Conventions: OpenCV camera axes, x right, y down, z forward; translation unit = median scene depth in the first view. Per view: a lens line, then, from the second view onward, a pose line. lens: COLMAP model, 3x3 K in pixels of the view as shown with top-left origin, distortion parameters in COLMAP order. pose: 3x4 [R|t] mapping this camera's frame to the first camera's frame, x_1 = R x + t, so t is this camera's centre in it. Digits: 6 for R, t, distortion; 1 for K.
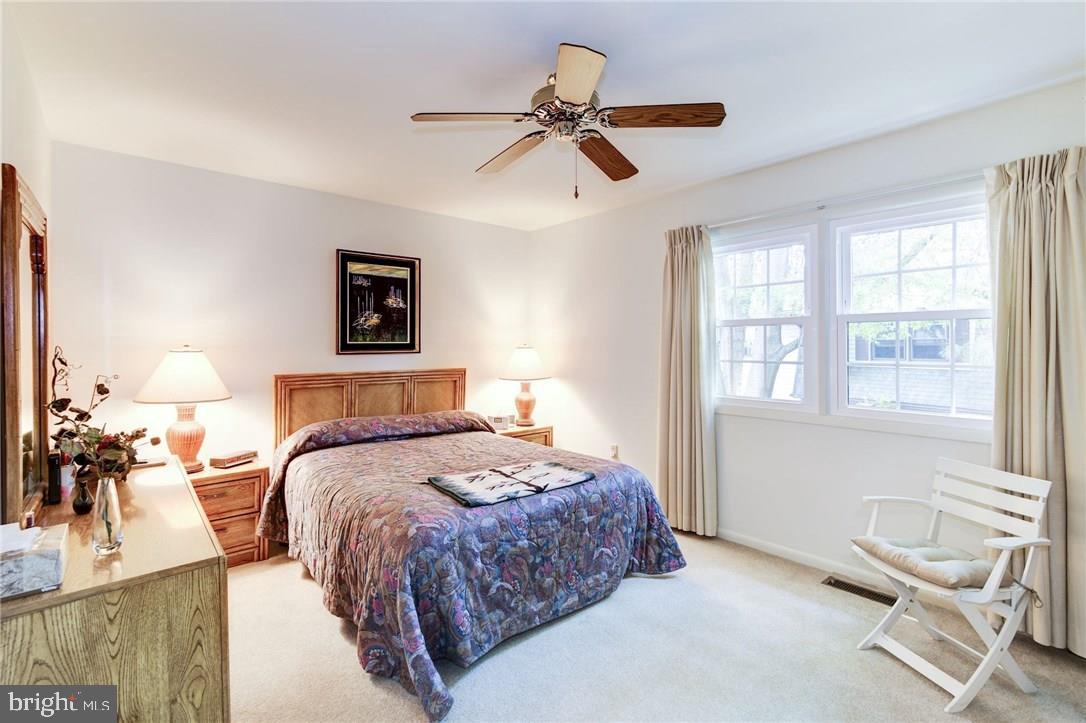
lens RADIAL K [[498.9, 0, 543.8], [0, 498.9, 353.1], [0, 0, 1]] dist [-0.003060, -0.000281]
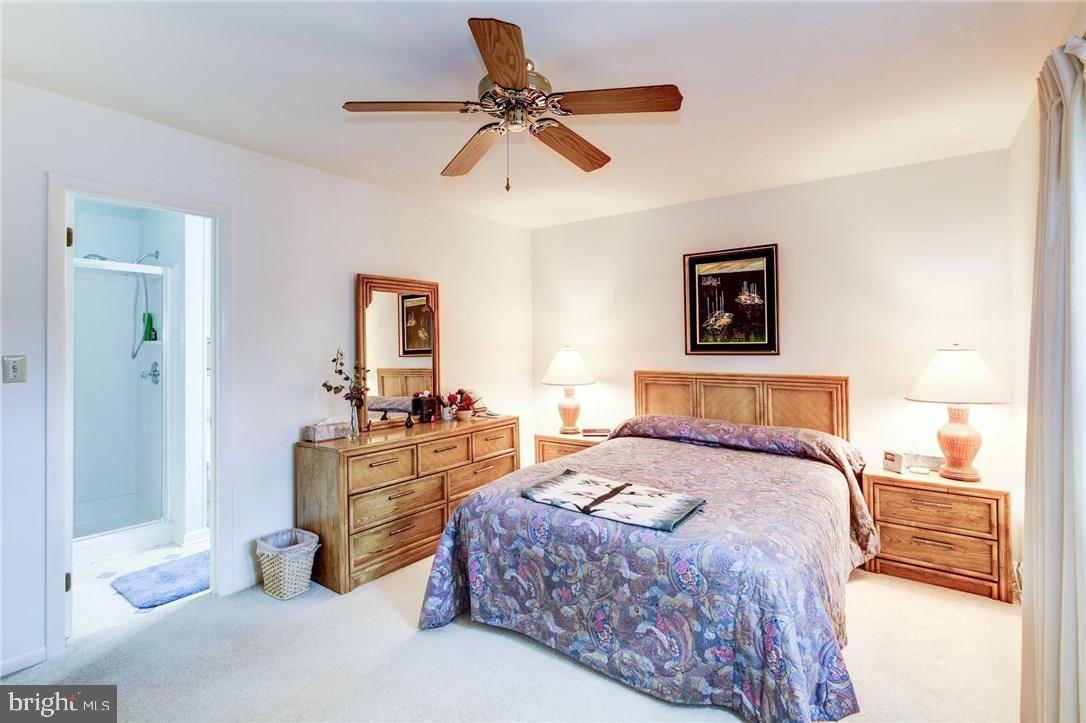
lens RADIAL K [[498.9, 0, 547.3], [0, 498.9, 352.5], [0, 0, 1]] dist [-0.003060, -0.000281]
pose [[0.235588, 0.013994, -0.971752, 0.537739], [-0.012868, 0.999854, 0.011279, -0.010008], [0.971768, 0.009847, 0.235733, 0.465821]]
